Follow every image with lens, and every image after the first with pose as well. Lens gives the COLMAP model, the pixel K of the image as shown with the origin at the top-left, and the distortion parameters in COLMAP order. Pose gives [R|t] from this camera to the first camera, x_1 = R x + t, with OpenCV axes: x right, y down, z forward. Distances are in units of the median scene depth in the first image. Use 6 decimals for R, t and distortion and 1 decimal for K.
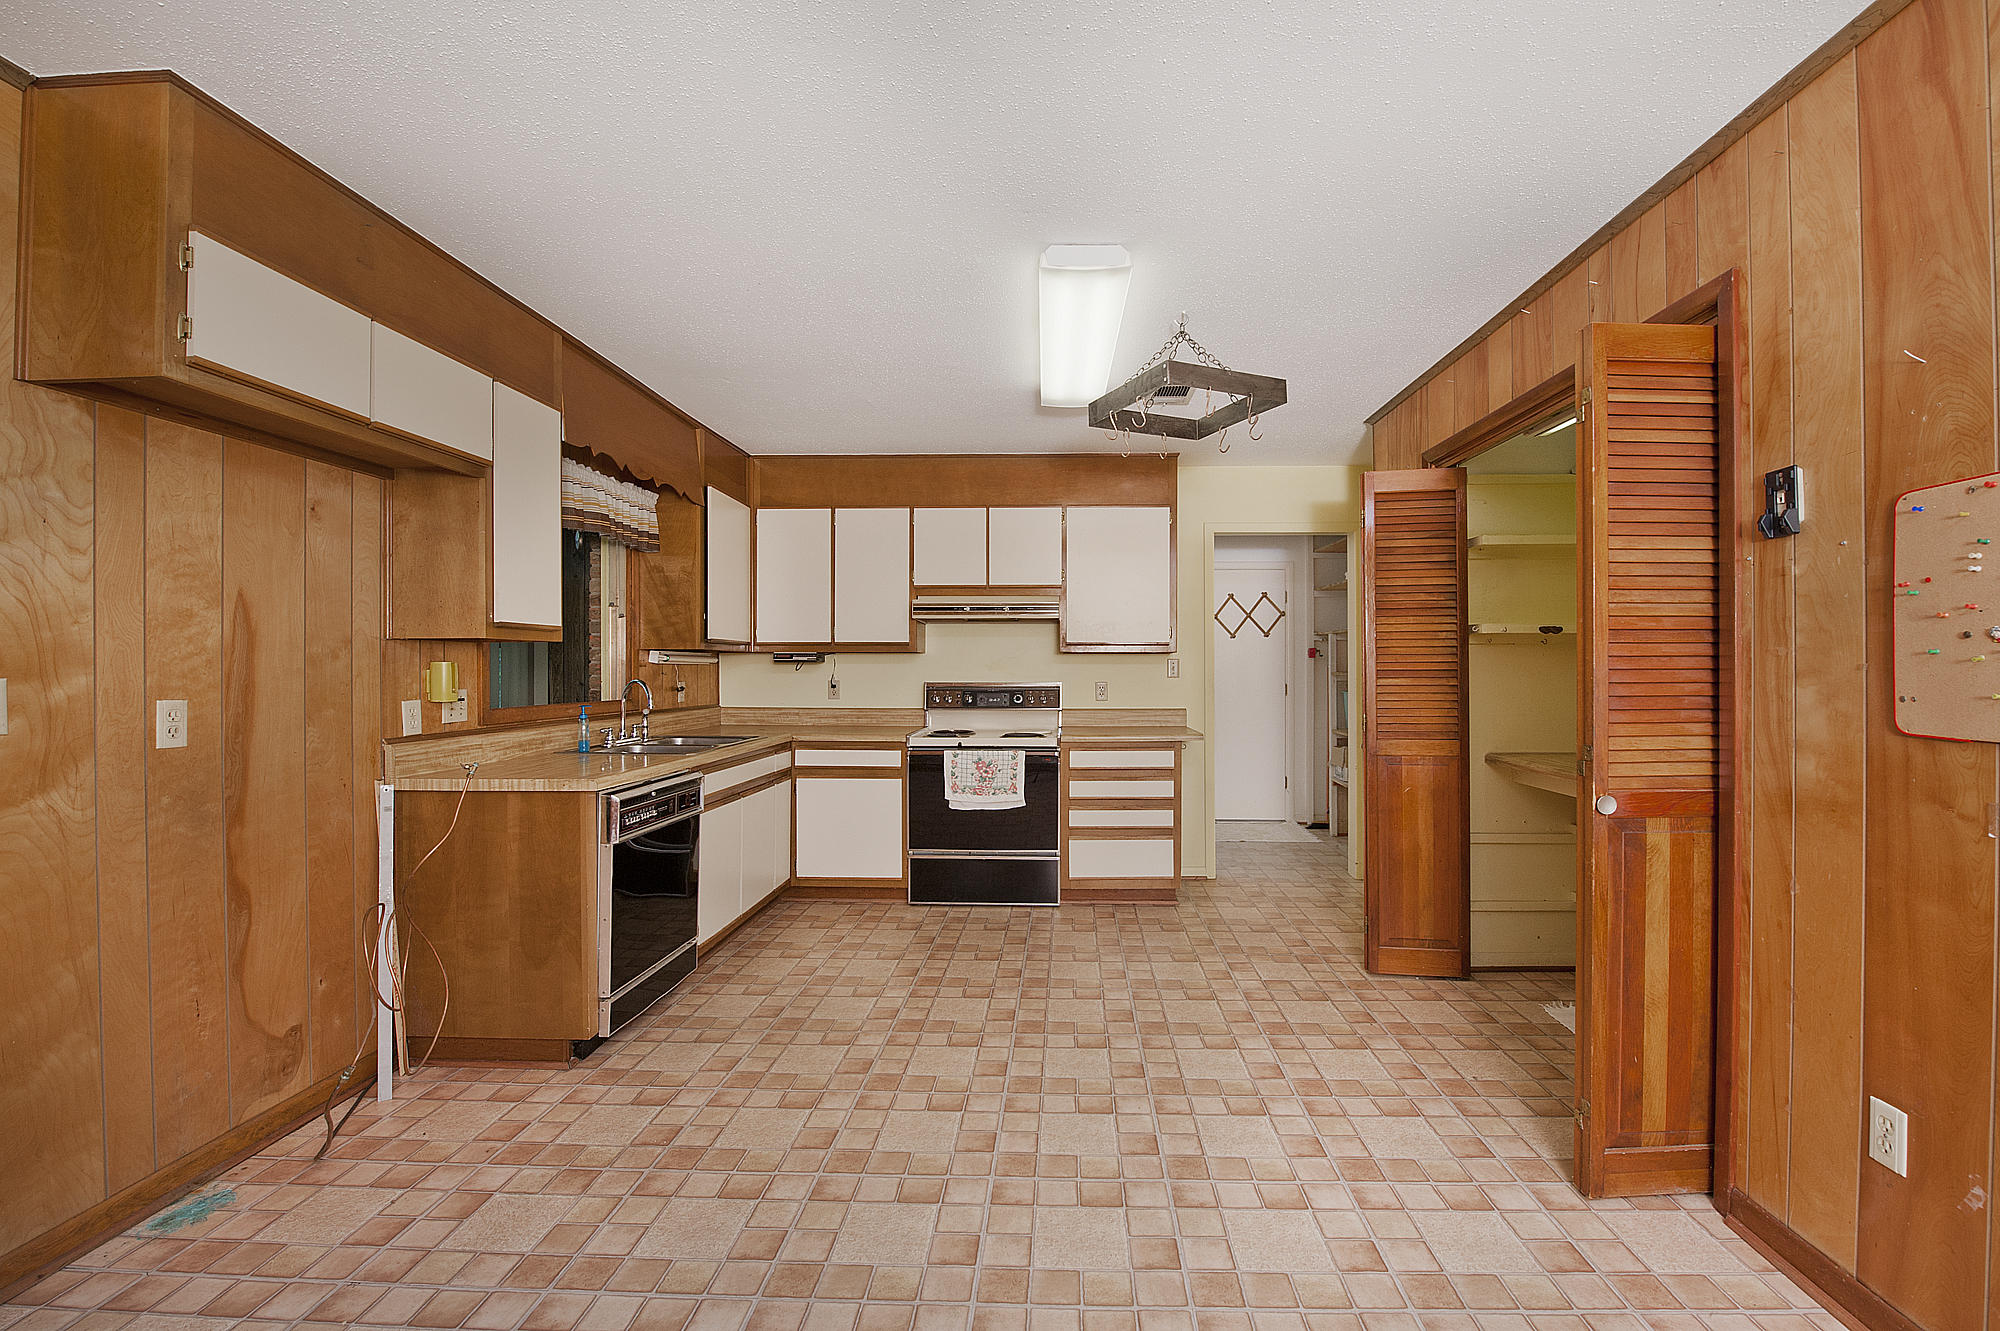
lens RADIAL K [[807.6, 0, 990.5], [0, 807.6, 668.9], [0, 0, 1]] dist [-0.016063, -0.002964]
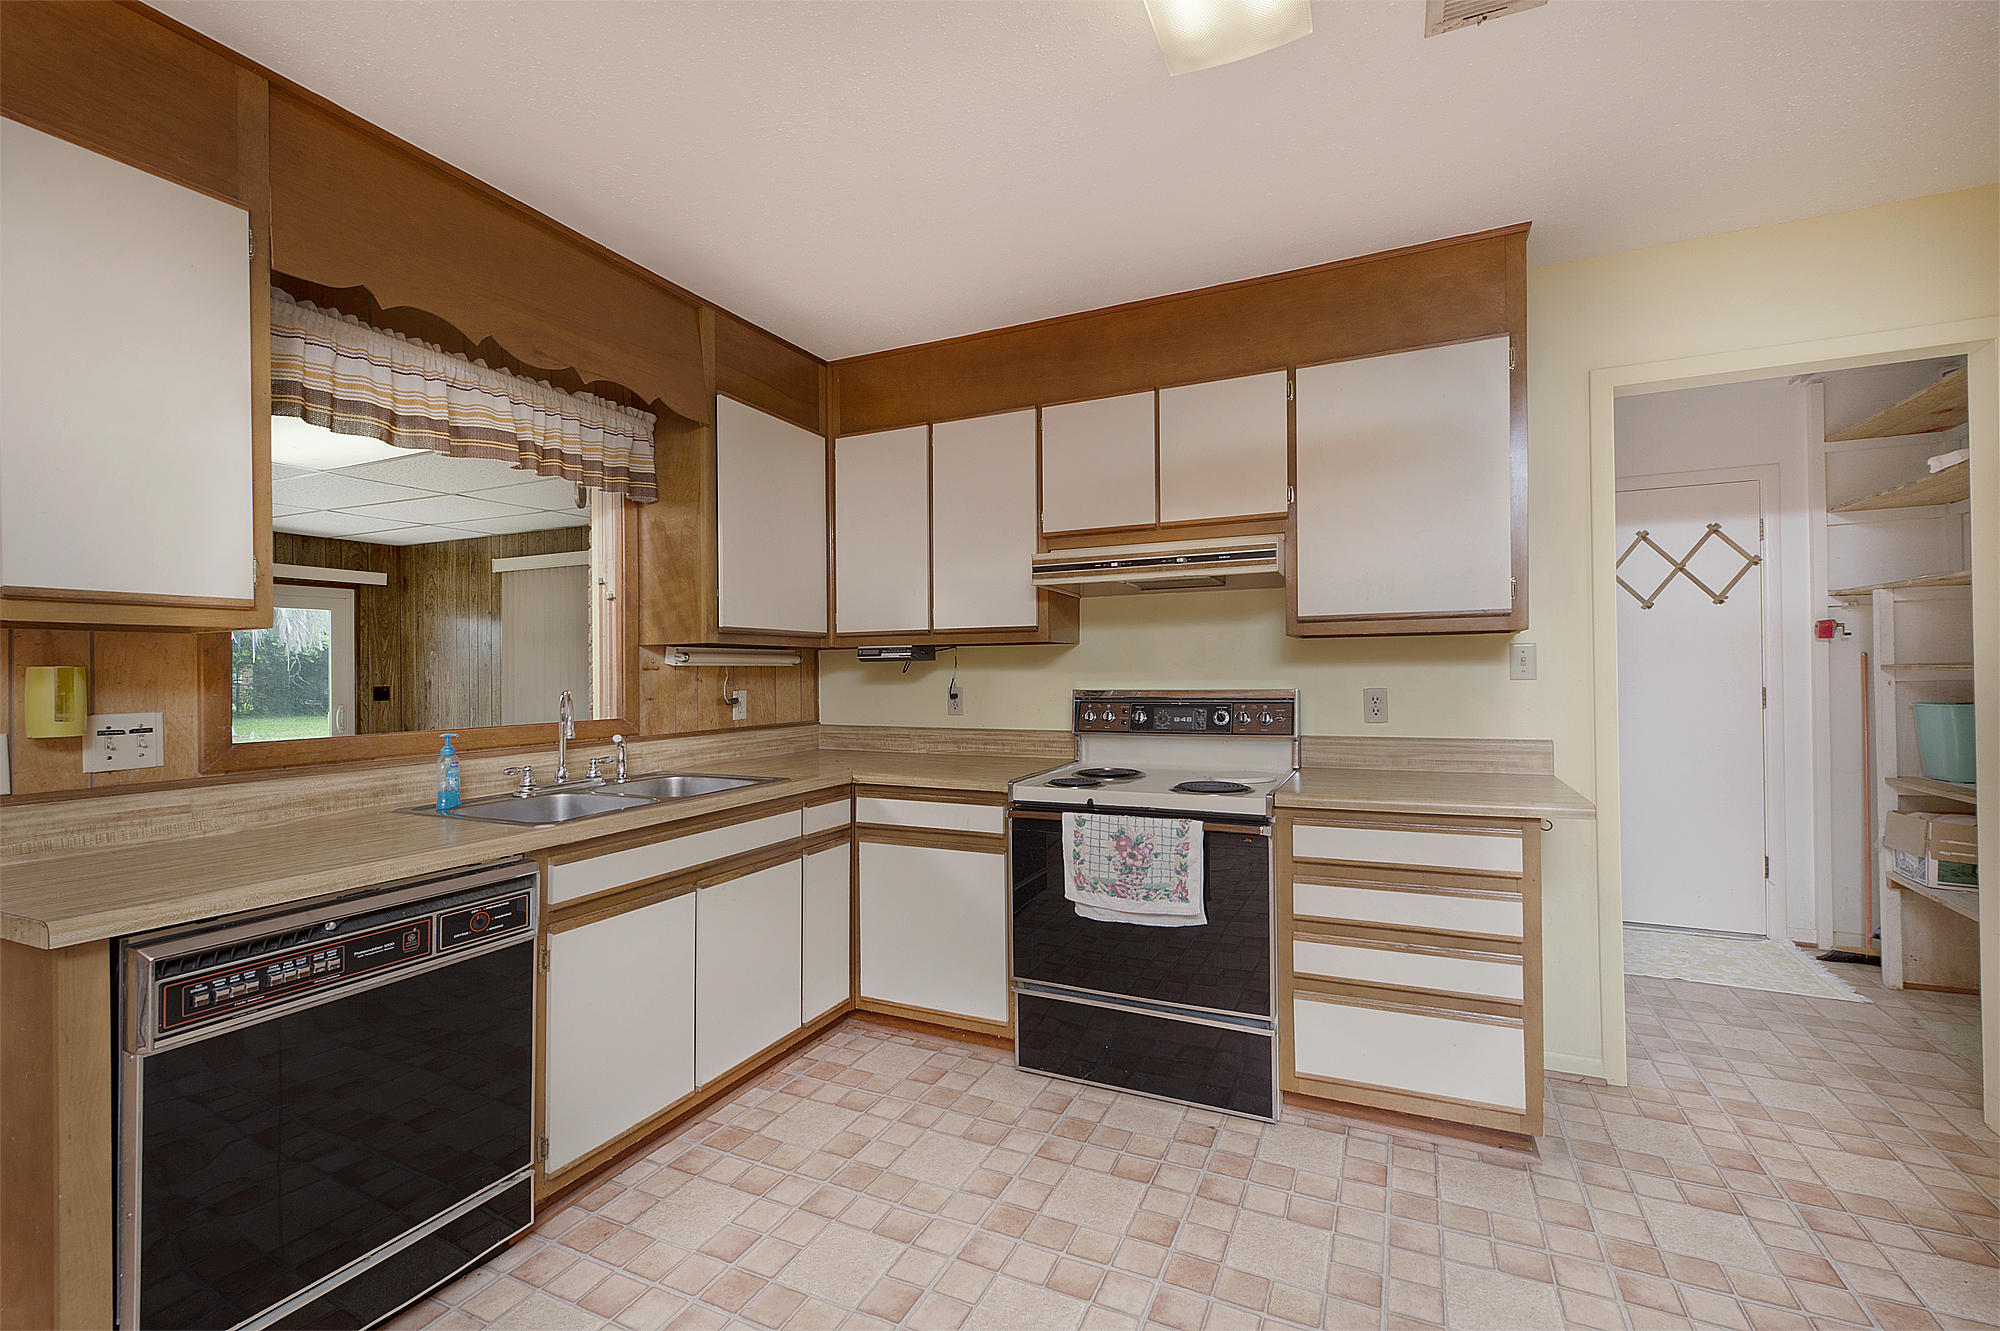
lens RADIAL K [[877.9, 0, 1011.8], [0, 877.9, 672.0], [0, 0, 1]] dist [0.004390, -0.000071]
pose [[0.949817, -0.011855, -0.312582, 0.098852], [0.012665, 0.999920, 0.000562, 0.001901], [0.312550, -0.004493, 0.949891, 0.392971]]
